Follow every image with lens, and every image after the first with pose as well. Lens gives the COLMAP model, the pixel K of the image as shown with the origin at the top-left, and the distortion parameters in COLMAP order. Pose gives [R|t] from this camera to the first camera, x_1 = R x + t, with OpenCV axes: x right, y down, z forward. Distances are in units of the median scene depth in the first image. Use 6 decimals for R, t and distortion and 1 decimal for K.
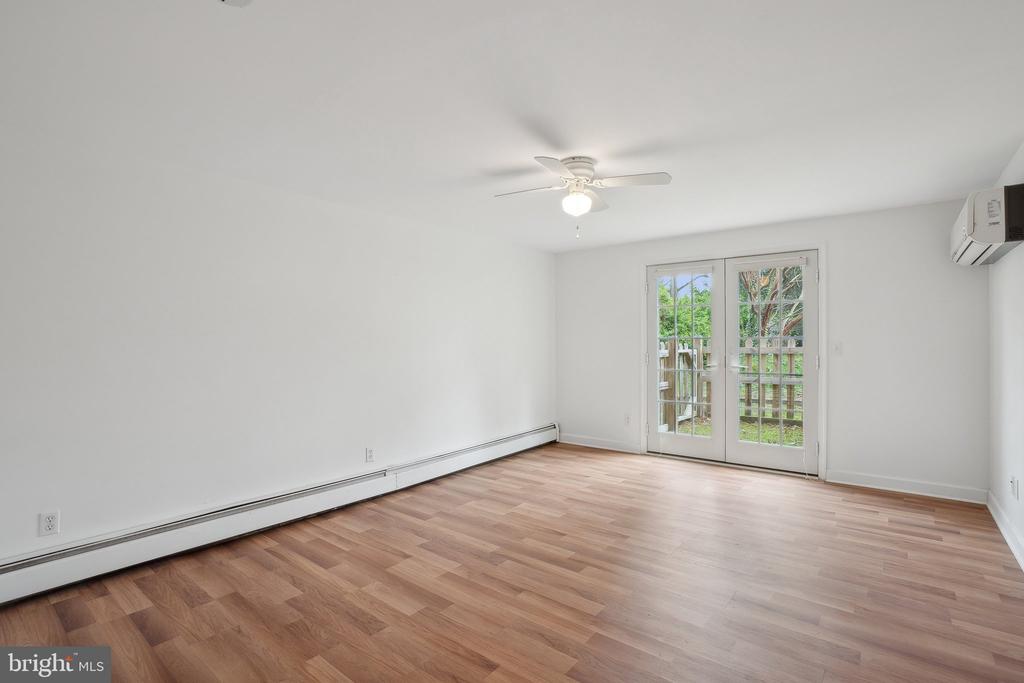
lens RADIAL K [[490.3, 0, 515.6], [0, 490.3, 338.7], [0, 0, 1]] dist [-0.036922, 0.005752]
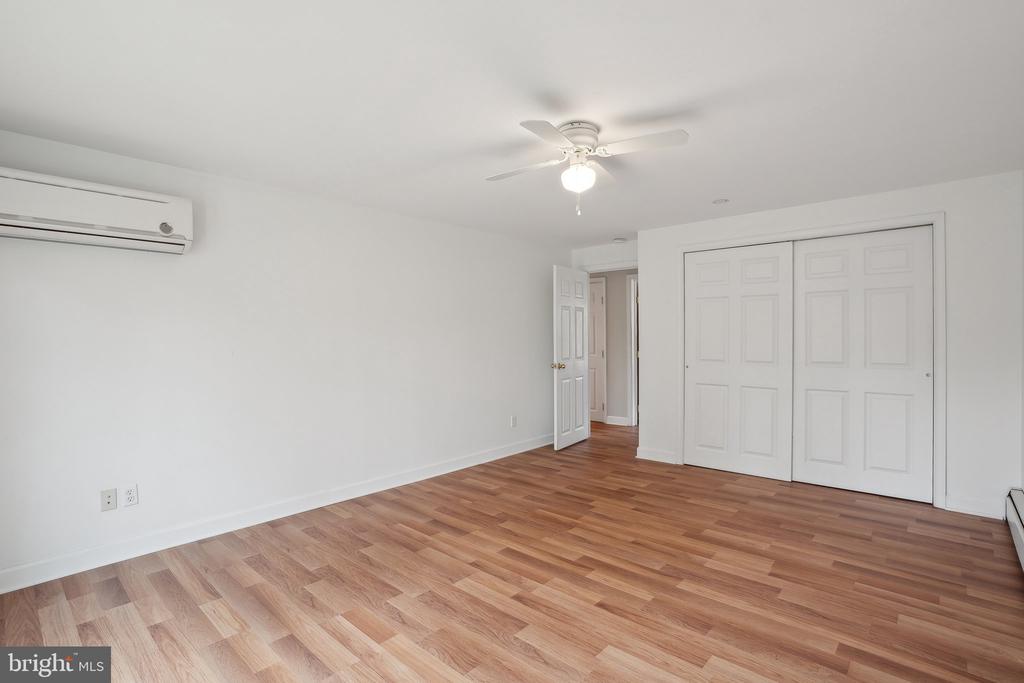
lens RADIAL K [[490.3, 0, 510.6], [0, 490.3, 339.9], [0, 0, 1]] dist [-0.036922, 0.005752]
pose [[-0.997634, 0.015567, 0.066965, 0.160527], [0.016045, 0.999849, 0.006610, 0.000056], [-0.066852, 0.007669, -0.997733, 1.573108]]
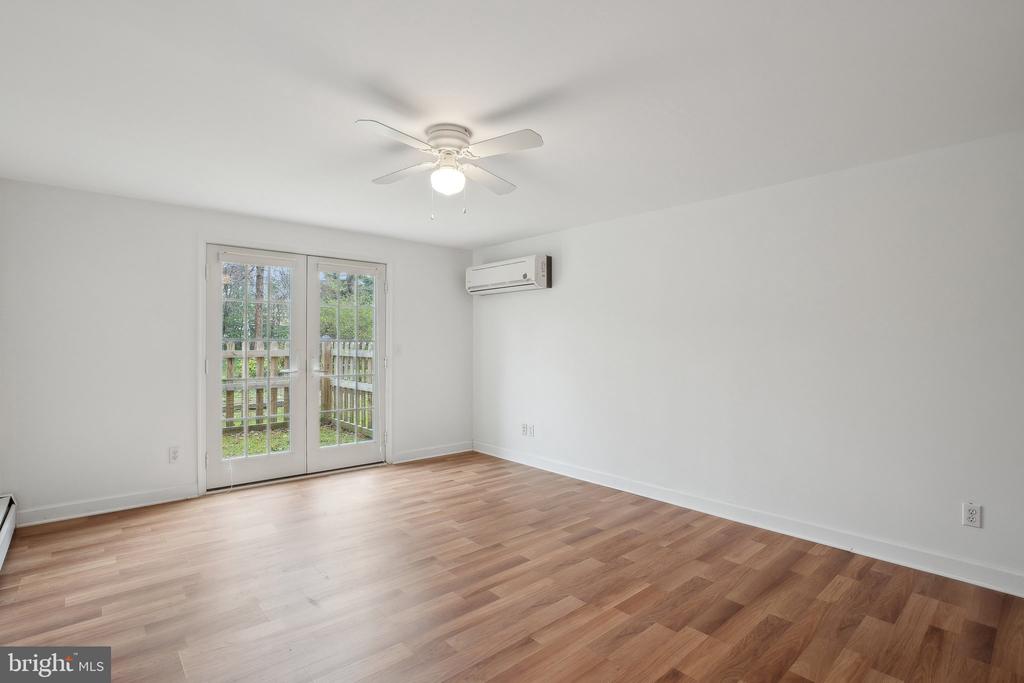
lens RADIAL K [[490.3, 0, 513.1], [0, 490.3, 344.2], [0, 0, 1]] dist [-0.036922, 0.005752]
pose [[0.162249, 0.003736, 0.986743, -0.581451], [-0.009433, 0.999953, -0.002235, 0.005891], [-0.986705, -0.008946, 0.162276, 0.633317]]
